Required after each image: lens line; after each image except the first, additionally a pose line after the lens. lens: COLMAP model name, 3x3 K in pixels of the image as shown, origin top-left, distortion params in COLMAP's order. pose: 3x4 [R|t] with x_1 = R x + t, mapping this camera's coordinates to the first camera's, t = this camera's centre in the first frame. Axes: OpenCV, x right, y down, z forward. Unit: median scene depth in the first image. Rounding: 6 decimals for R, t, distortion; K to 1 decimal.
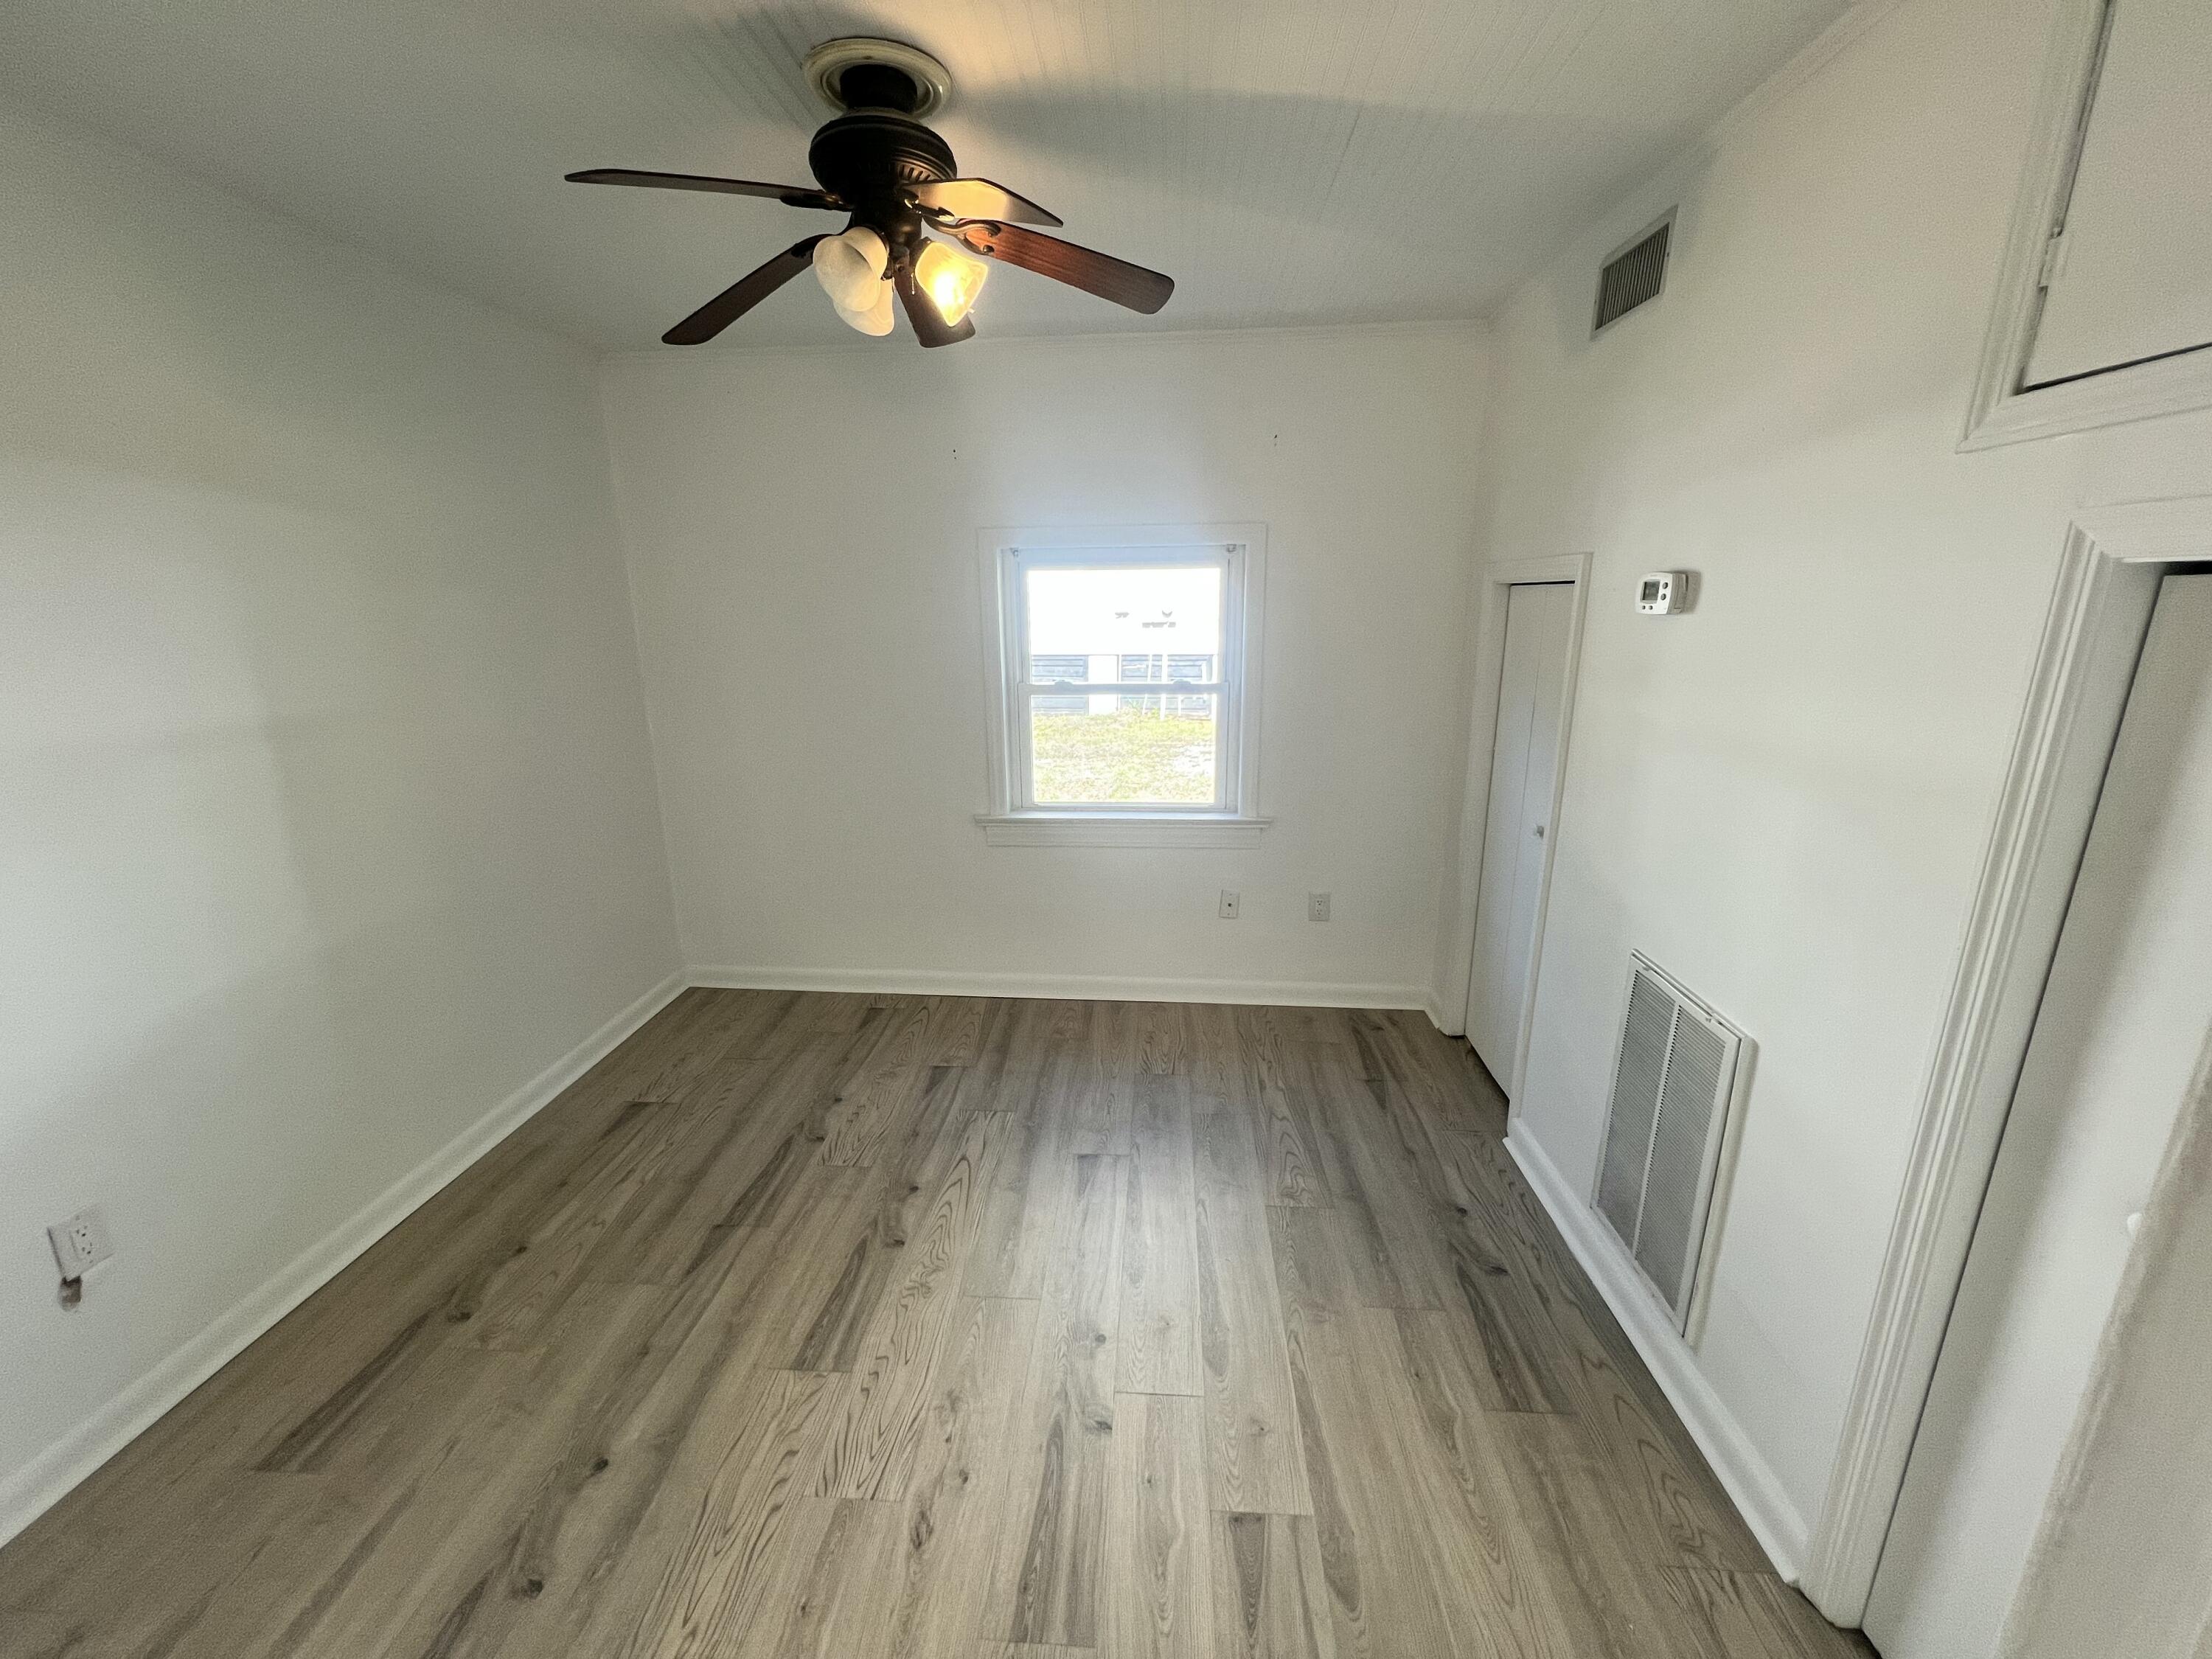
lens RADIAL K [[874.4, 0, 1106.0], [0, 874.4, 829.5], [0, 0, 1]] dist [-0.003015, -0.000219]
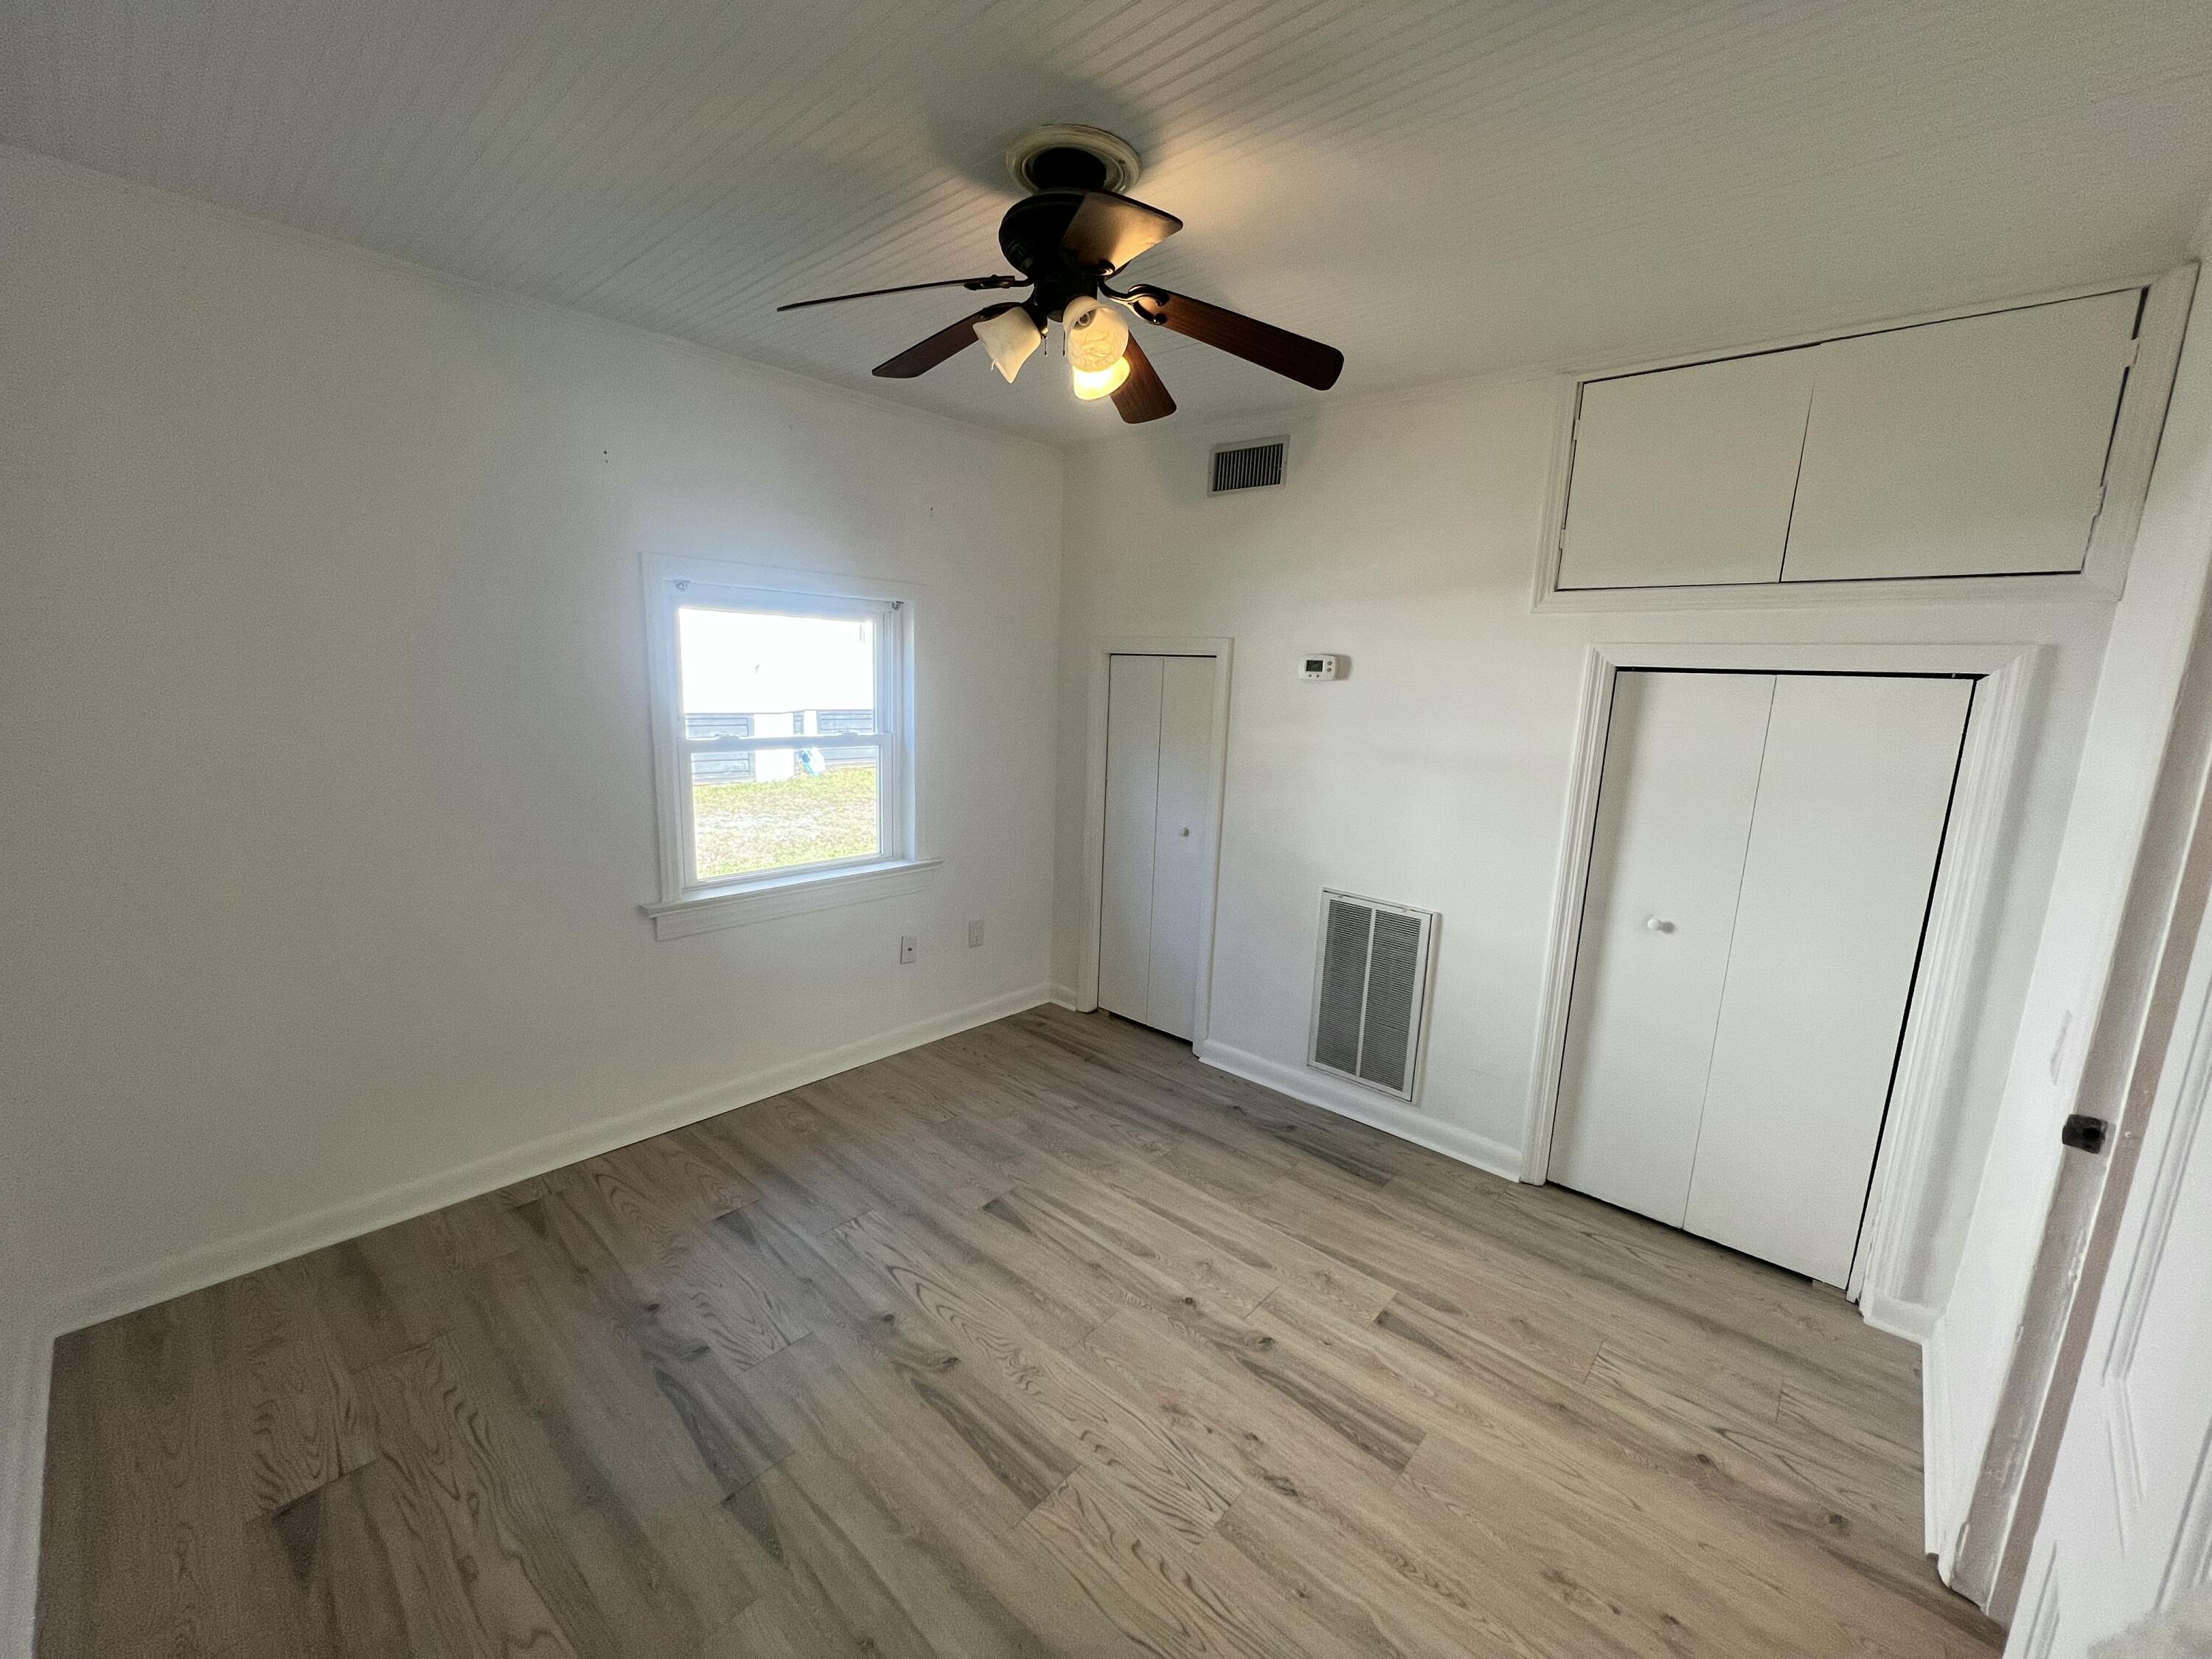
lens RADIAL K [[874.4, 0, 1106.0], [0, 874.4, 829.5], [0, 0, 1]] dist [-0.003015, -0.000219]
pose [[0.615062, -0.107089, 0.781173, -0.701996], [0.157101, 0.987513, 0.011681, -0.039258], [-0.772669, 0.115539, 0.624206, 0.242437]]
